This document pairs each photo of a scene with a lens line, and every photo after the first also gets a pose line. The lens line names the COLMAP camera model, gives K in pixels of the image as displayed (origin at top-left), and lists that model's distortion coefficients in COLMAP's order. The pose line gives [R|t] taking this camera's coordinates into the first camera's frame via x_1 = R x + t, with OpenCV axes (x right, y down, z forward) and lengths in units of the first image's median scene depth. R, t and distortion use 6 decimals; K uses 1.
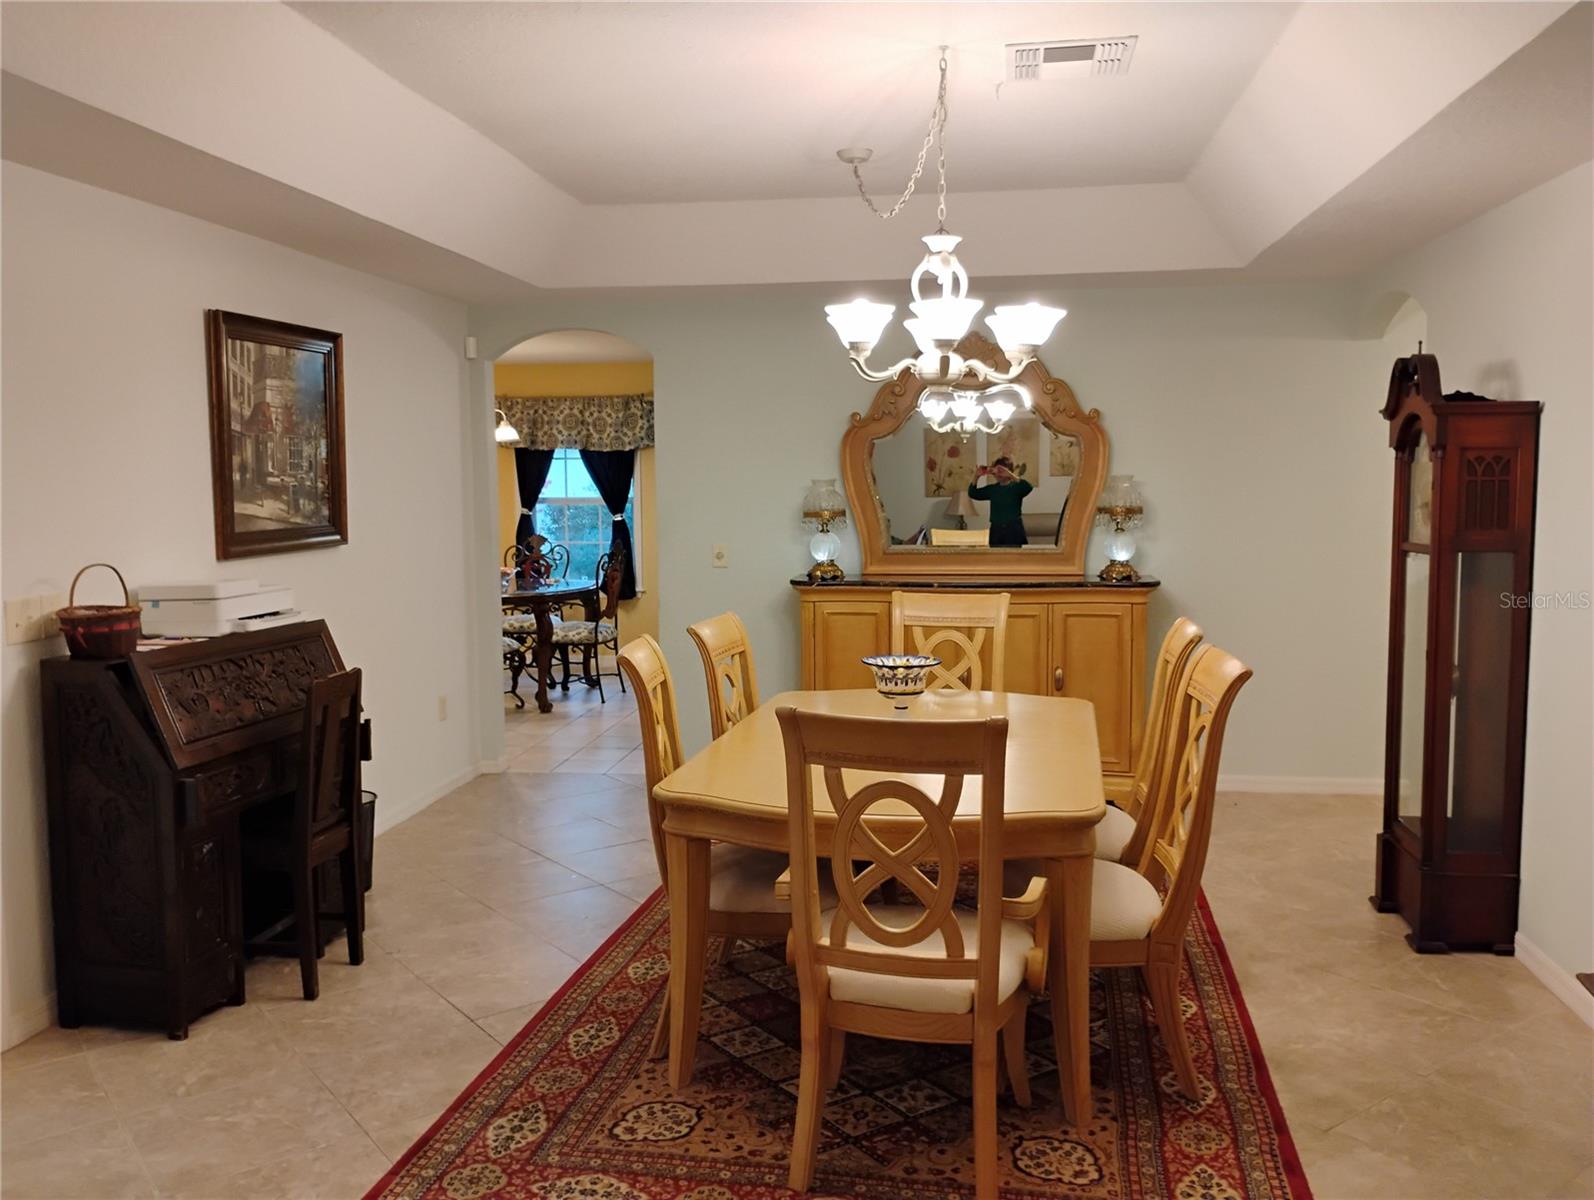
lens RADIAL K [[1302.8, 0, 801.7], [0, 1302.8, 600.9], [0, 0, 1]] dist [-0.004992, -0.021360]
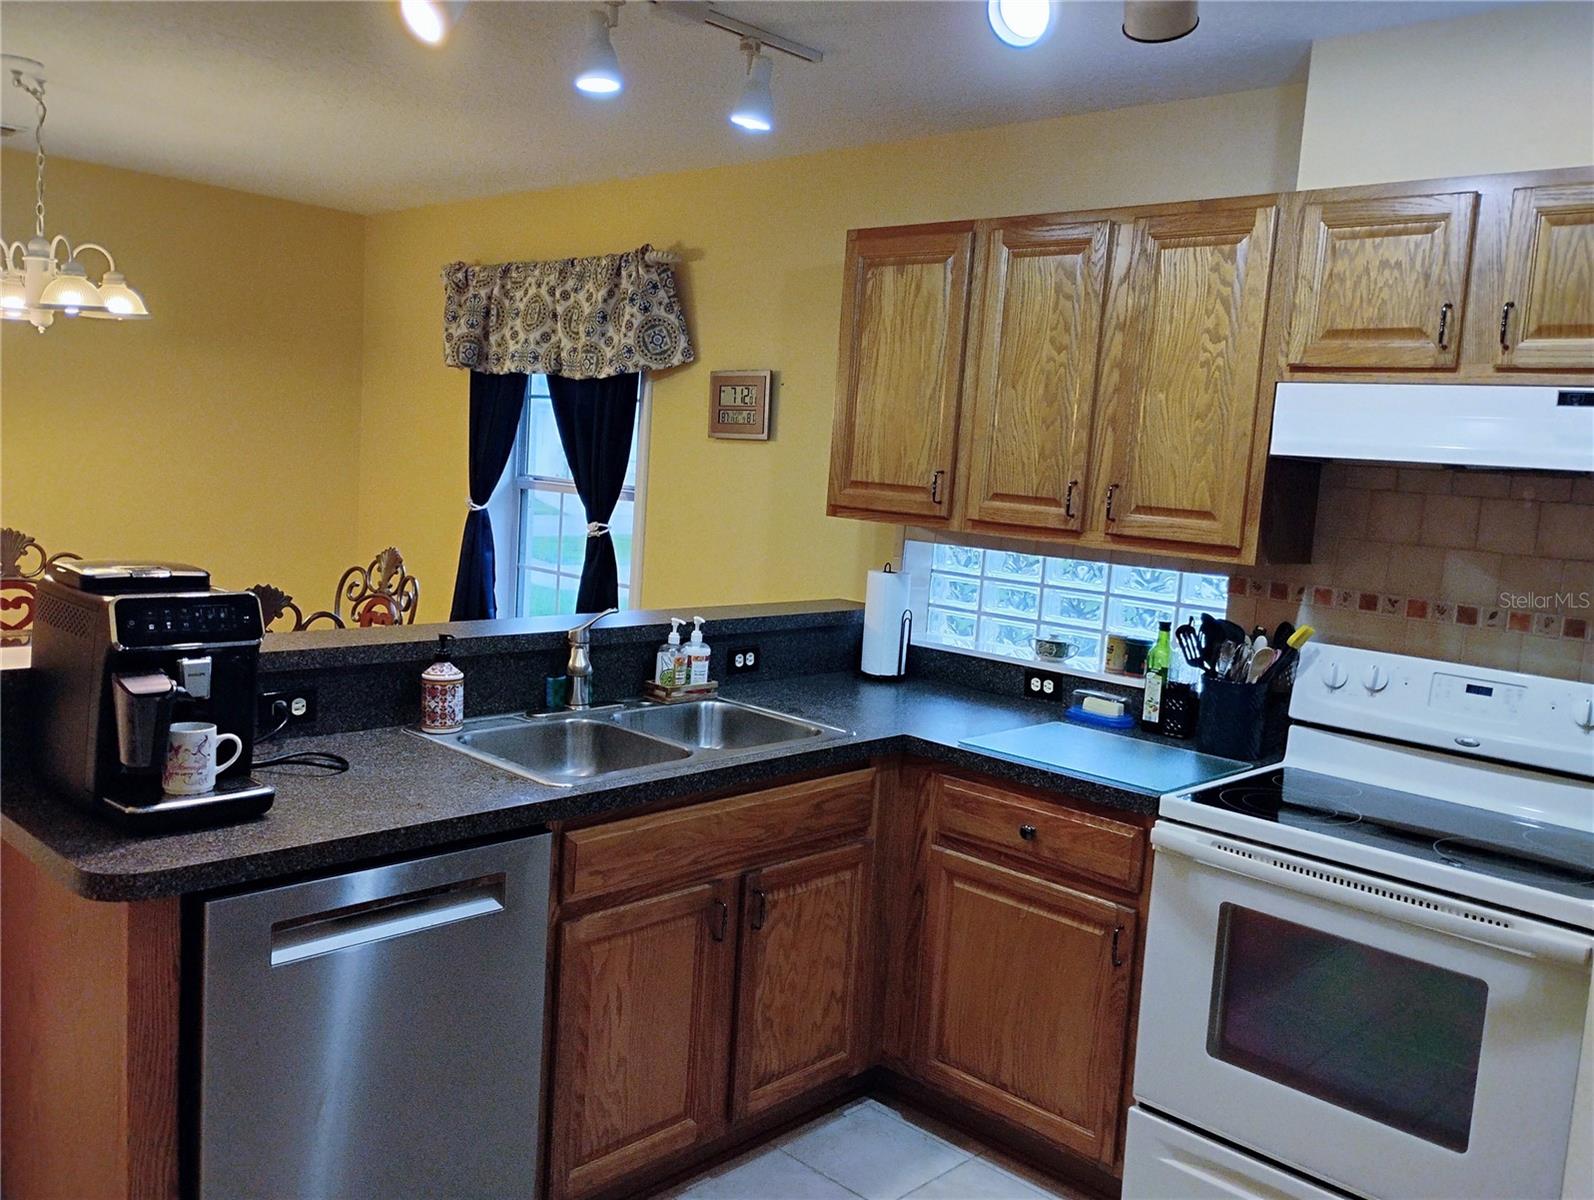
lens RADIAL K [[1302.8, 0, 801.7], [0, 1302.8, 600.9], [0, 0, 1]] dist [-0.004992, -0.021360]
pose [[0.833388, 0.120985, -0.539284, 0.162949], [-0.113017, 0.992433, 0.047995, -0.069017], [0.541010, 0.020950, 0.840755, 0.664983]]
